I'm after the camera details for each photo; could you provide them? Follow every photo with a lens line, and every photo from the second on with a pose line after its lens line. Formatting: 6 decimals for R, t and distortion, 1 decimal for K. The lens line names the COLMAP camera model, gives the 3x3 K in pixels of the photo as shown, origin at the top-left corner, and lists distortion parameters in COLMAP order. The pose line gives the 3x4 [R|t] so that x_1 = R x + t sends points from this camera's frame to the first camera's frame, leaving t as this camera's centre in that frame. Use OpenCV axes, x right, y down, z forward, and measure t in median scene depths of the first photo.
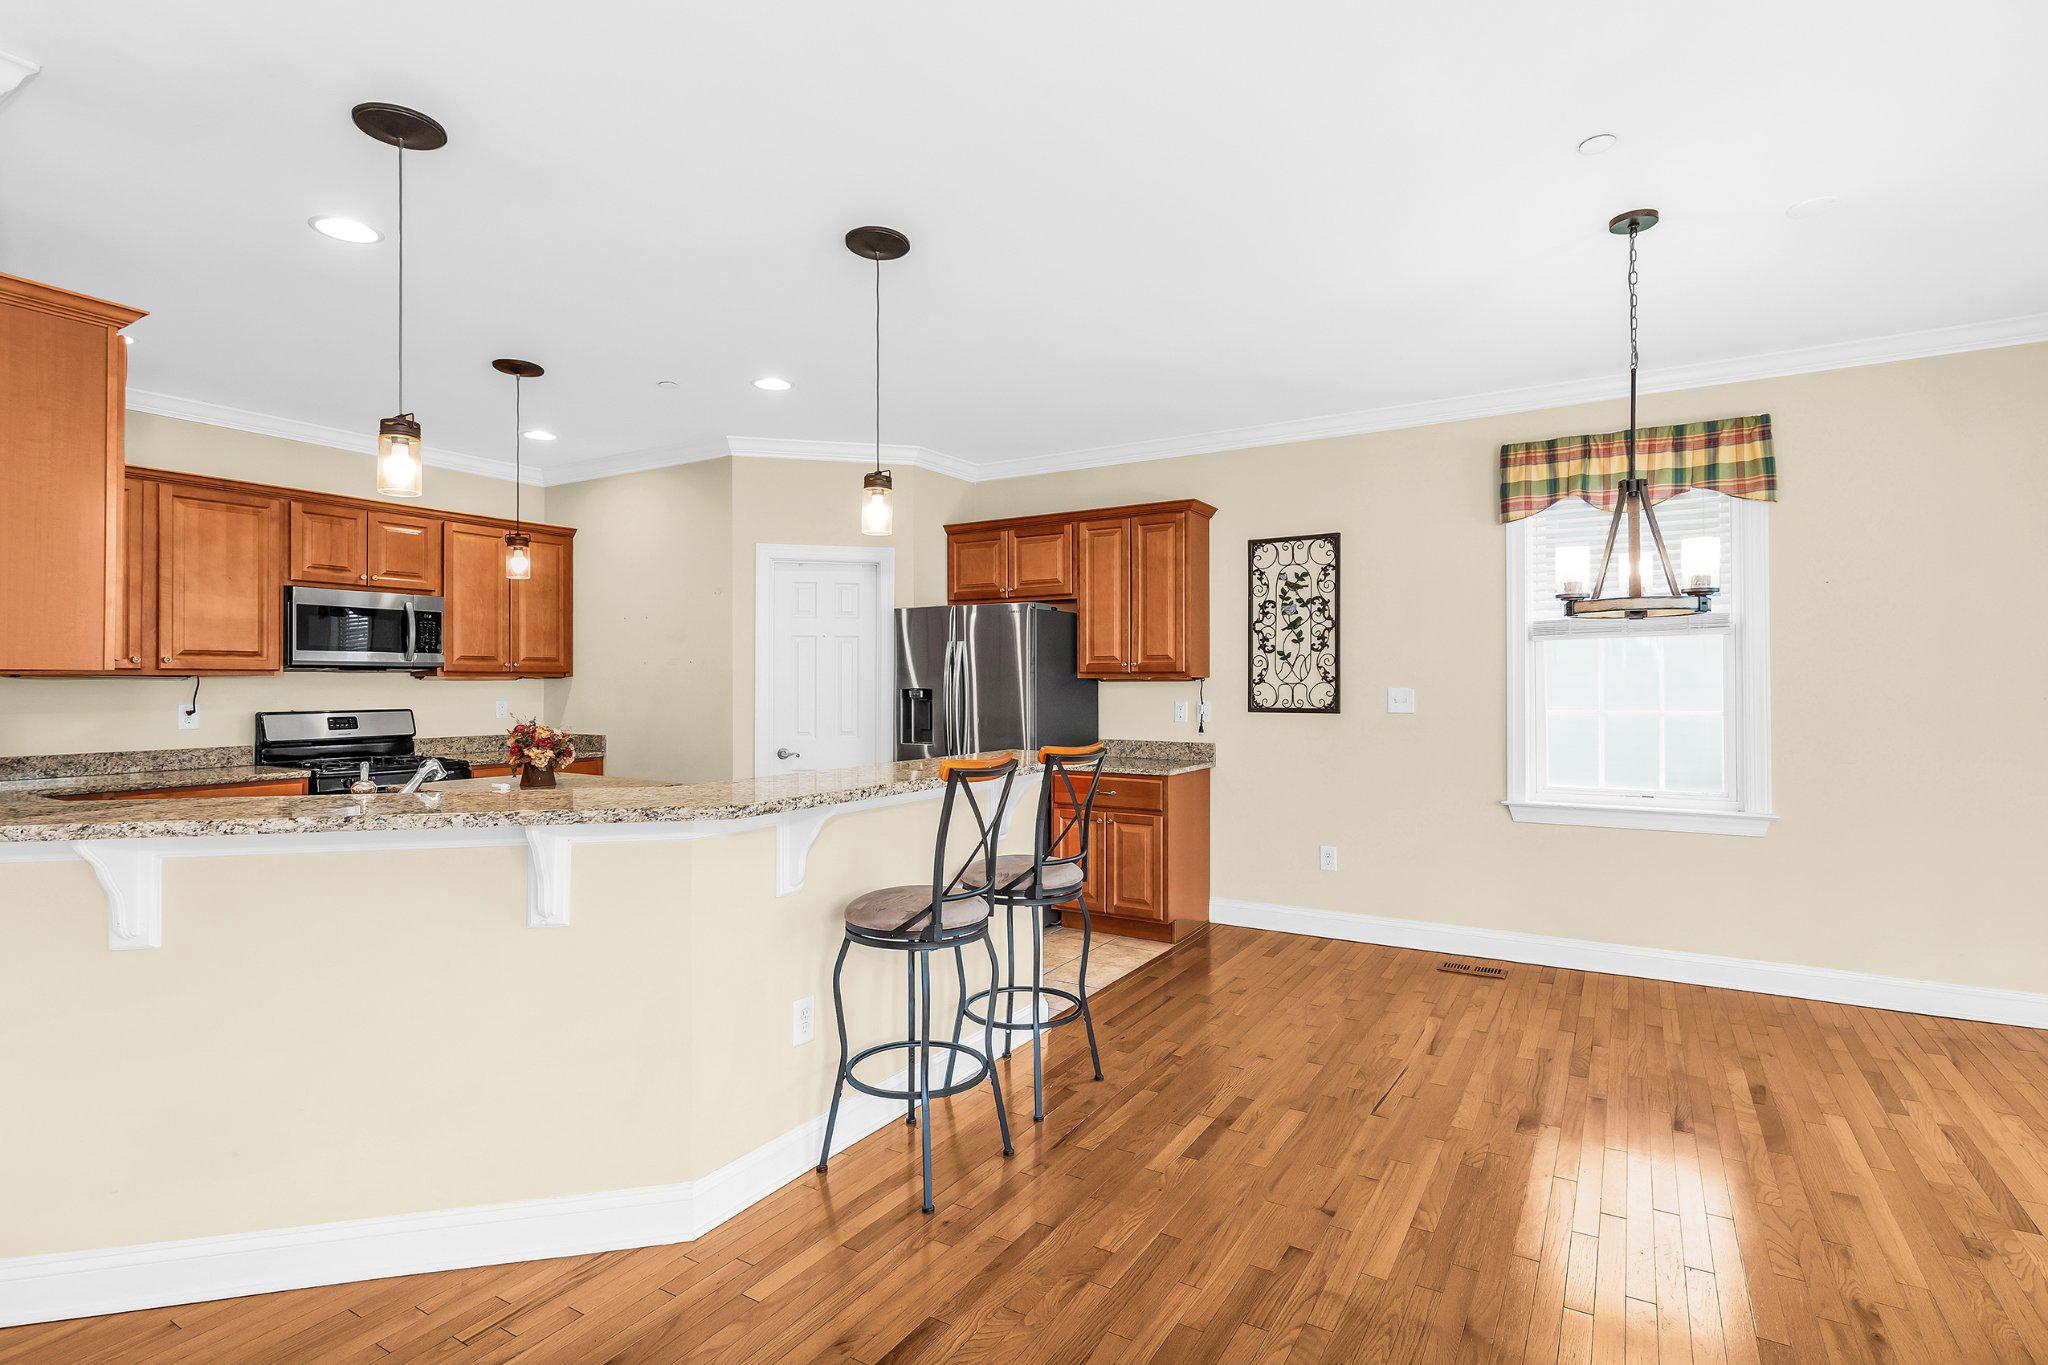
lens RADIAL K [[987.4, 0, 983.4], [0, 987.4, 667.3], [0, 0, 1]] dist [-0.002772, 0.004017]
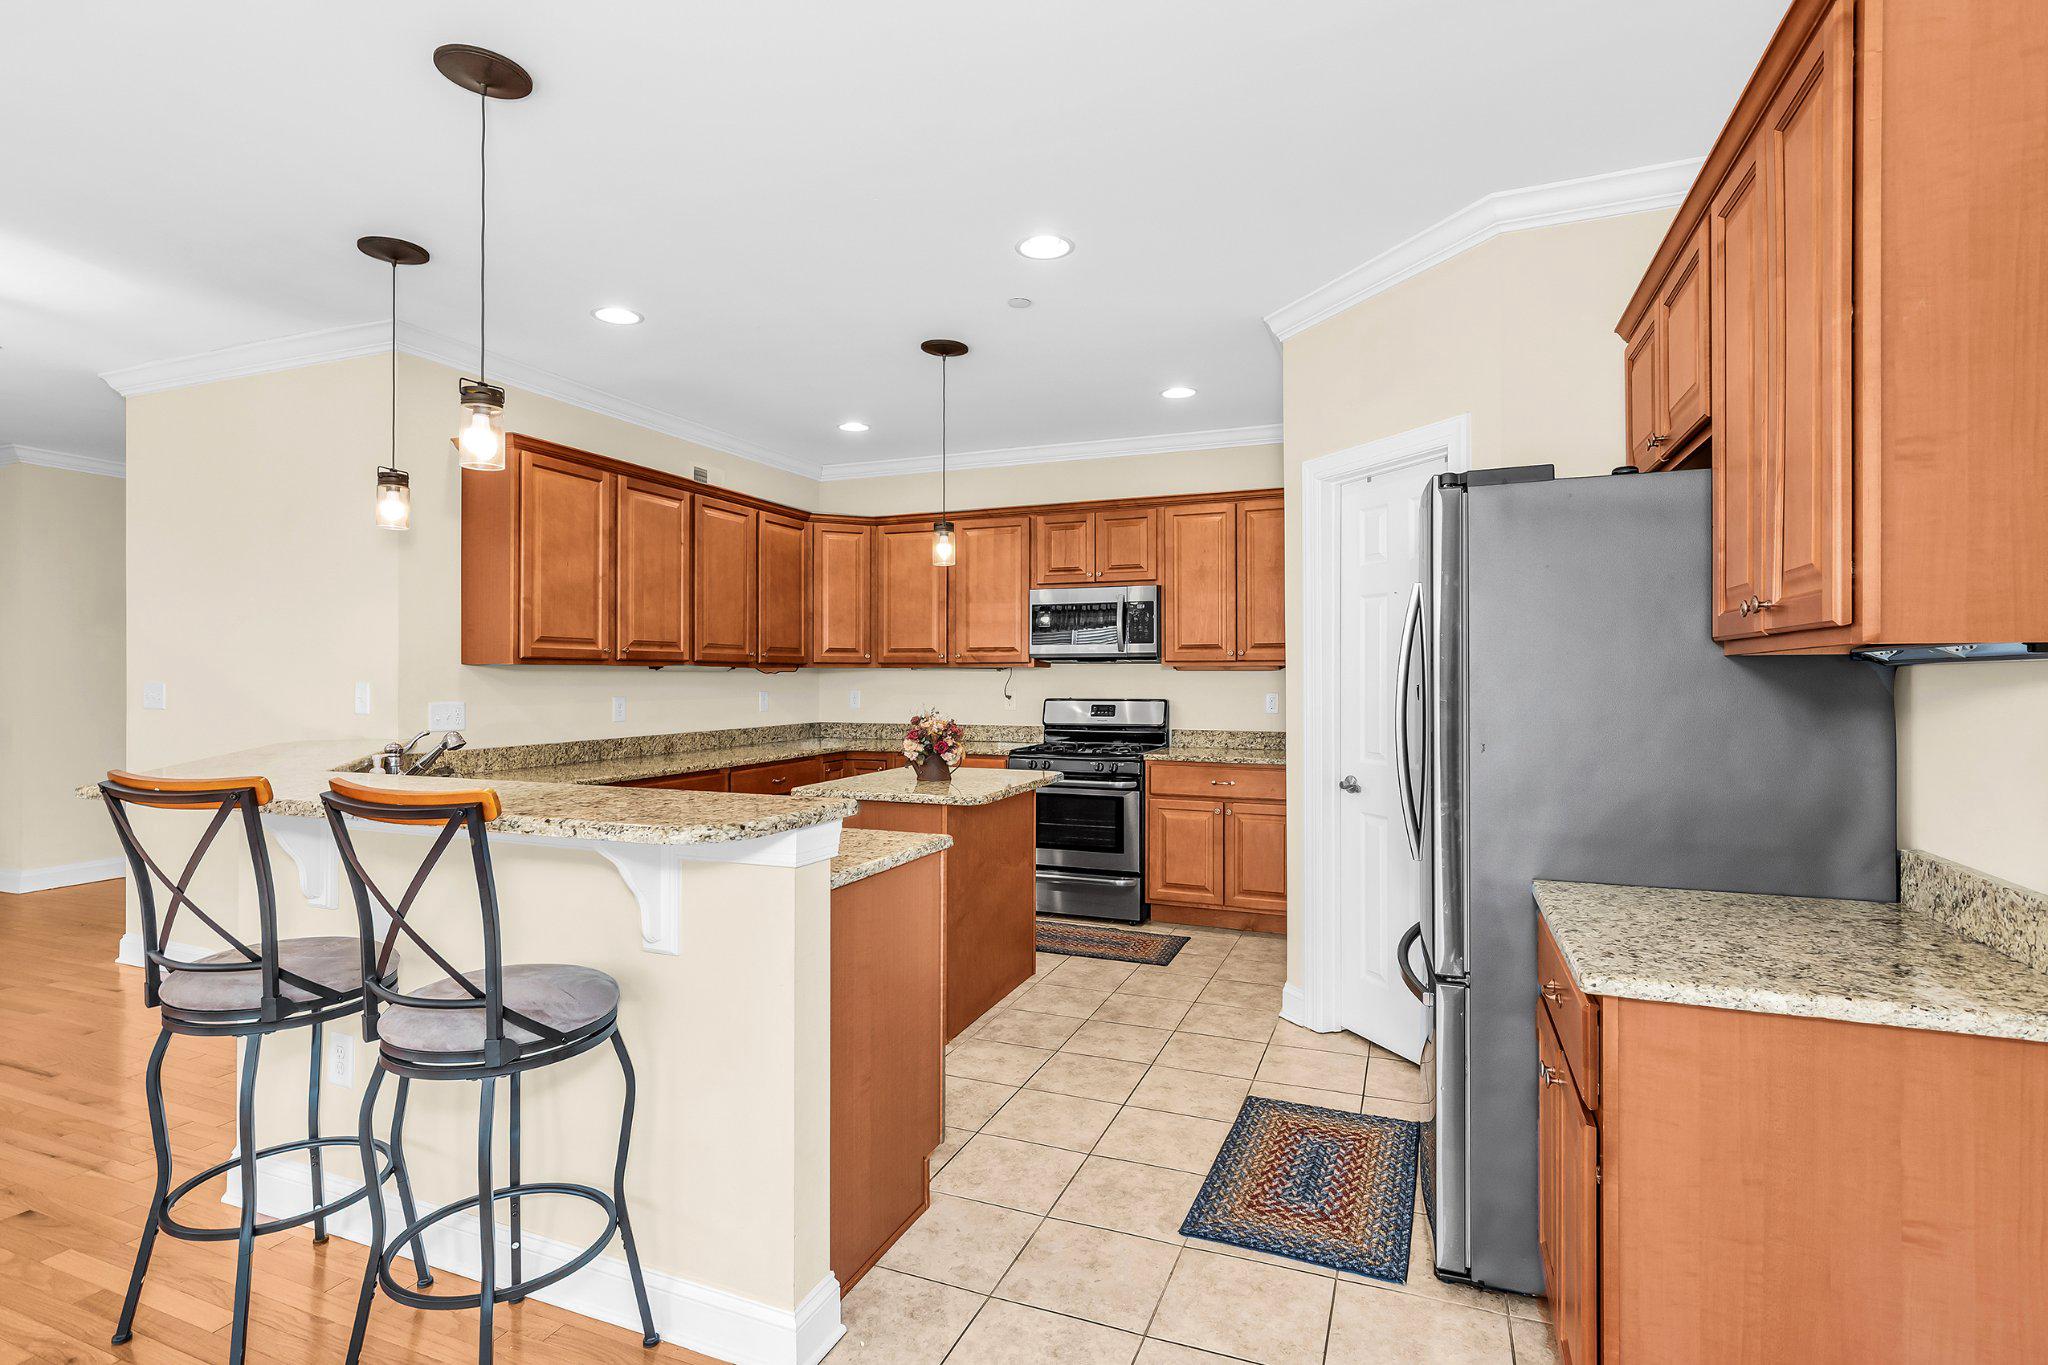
lens RADIAL K [[987.4, 0, 1013.2], [0, 987.4, 673.2], [0, 0, 1]] dist [-0.002772, 0.004017]
pose [[0.199088, -0.000979, -0.979981, 0.417316], [0.013325, 0.999910, 0.001709, 0.013086], [0.979891, -0.013399, 0.199083, 0.733141]]
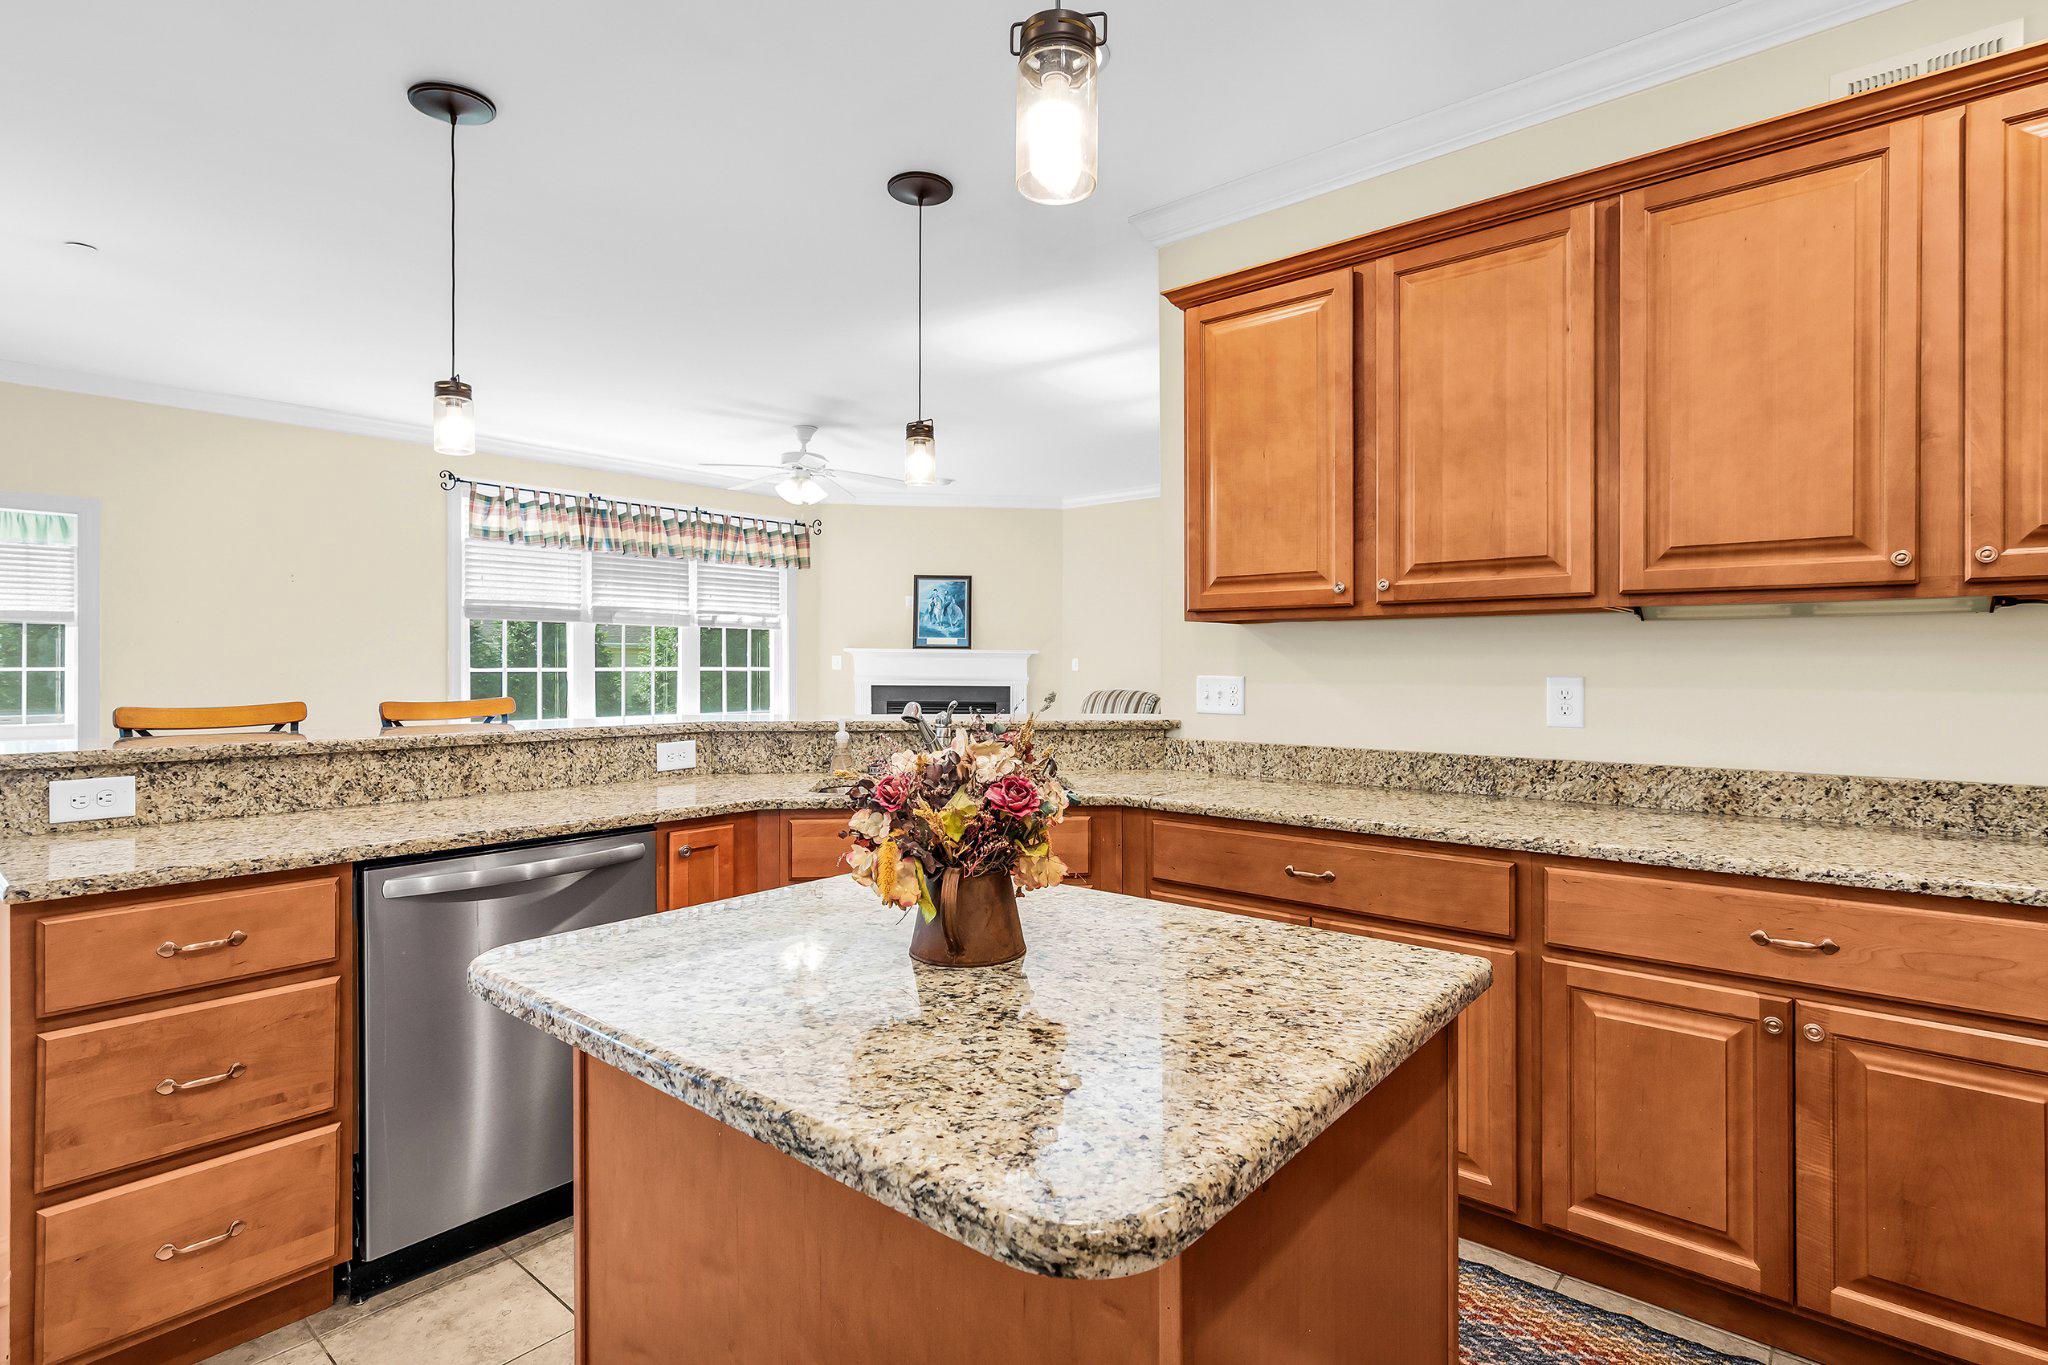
lens RADIAL K [[987.4, 0, 1036.6], [0, 987.4, 674.5], [0, 0, 1]] dist [-0.002772, 0.004017]
pose [[-0.993448, -0.005205, 0.114169, -0.428083], [-0.006814, 0.999883, -0.013710, 0.040514], [-0.114084, -0.014398, -0.993367, 1.062907]]
